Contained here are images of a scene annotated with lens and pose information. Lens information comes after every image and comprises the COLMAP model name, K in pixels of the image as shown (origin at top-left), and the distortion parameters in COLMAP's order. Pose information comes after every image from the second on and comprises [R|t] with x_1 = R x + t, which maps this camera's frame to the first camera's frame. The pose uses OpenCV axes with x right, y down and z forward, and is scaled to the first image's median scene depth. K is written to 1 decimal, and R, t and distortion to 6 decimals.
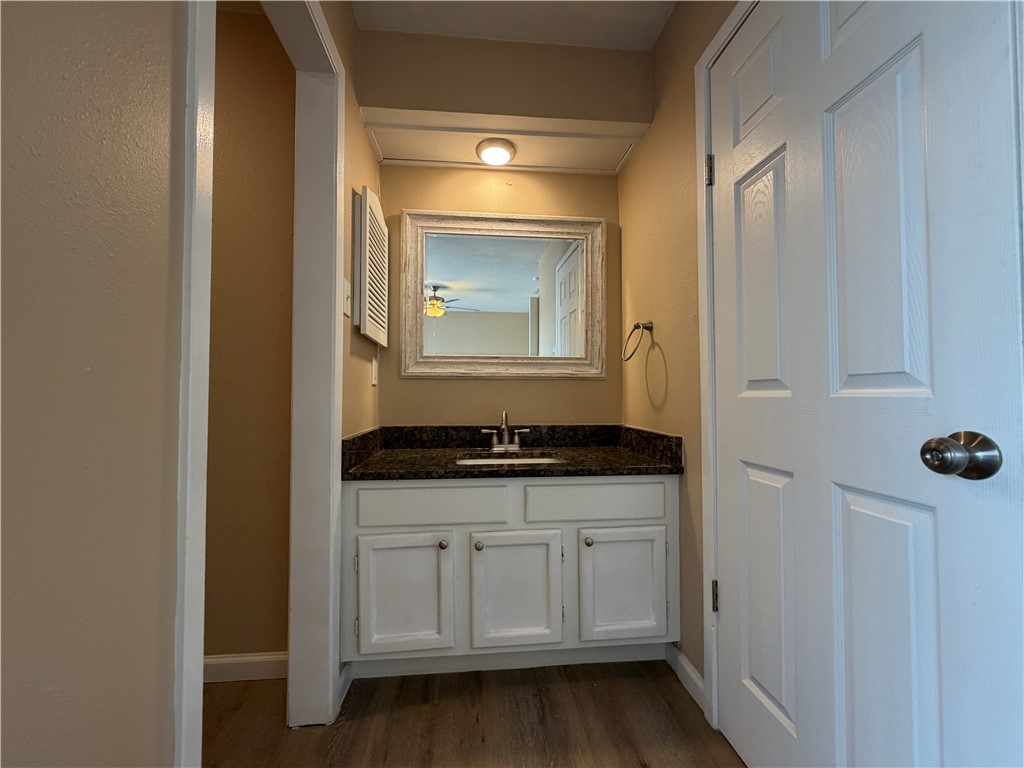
lens RADIAL K [[408.1, 0, 506.9], [0, 408.1, 383.1], [0, 0, 1]] dist [0.000917, -0.000136]
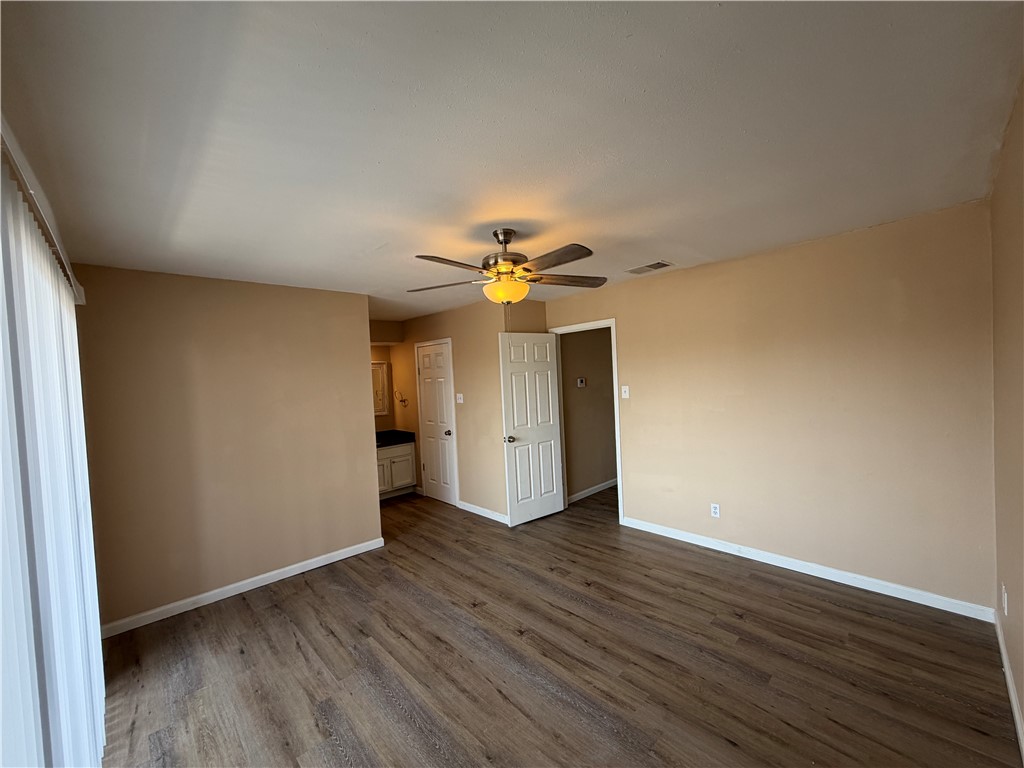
lens RADIAL K [[408.1, 0, 509.9], [0, 408.1, 387.9], [0, 0, 1]] dist [0.000917, -0.000136]
pose [[0.780423, -0.054054, 0.622911, -0.992891], [0.025146, 0.998163, 0.055113, -0.378845], [-0.624747, -0.027348, 0.780349, -2.034229]]
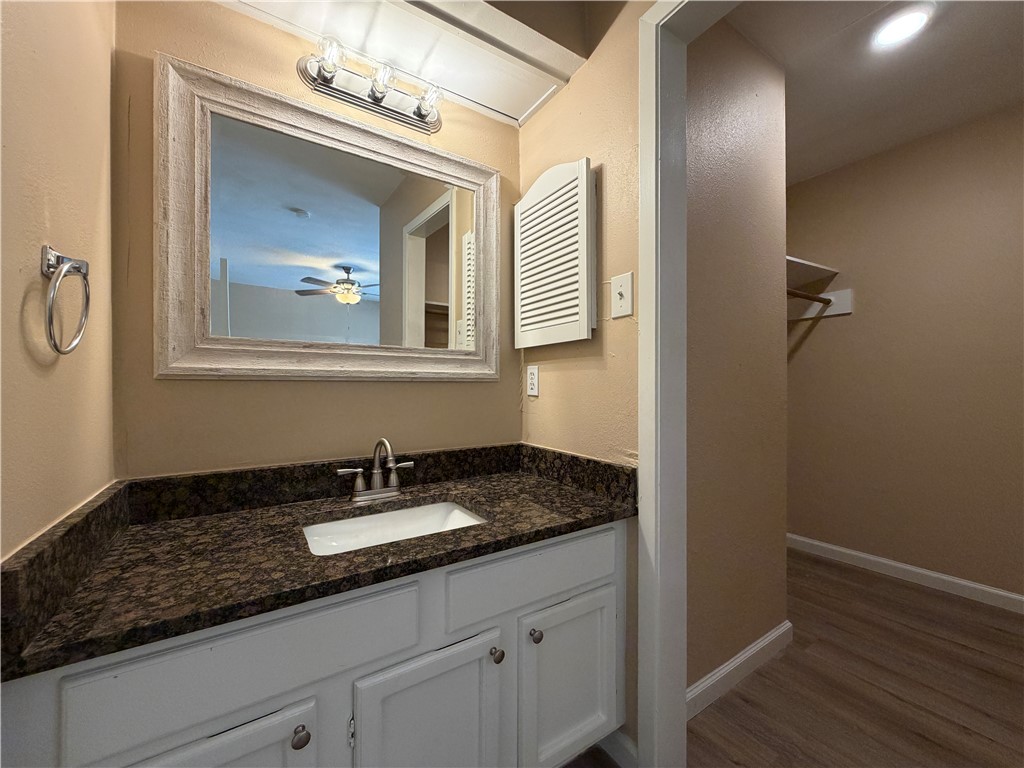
lens RADIAL K [[408.1, 0, 511.8], [0, 408.1, 386.8], [0, 0, 1]] dist [0.000917, -0.000136]
pose [[0.887343, 0.001447, 0.461107, -0.113878], [-0.014577, 0.999583, 0.024915, -0.033378], [-0.460879, -0.028829, 0.886994, 0.319976]]
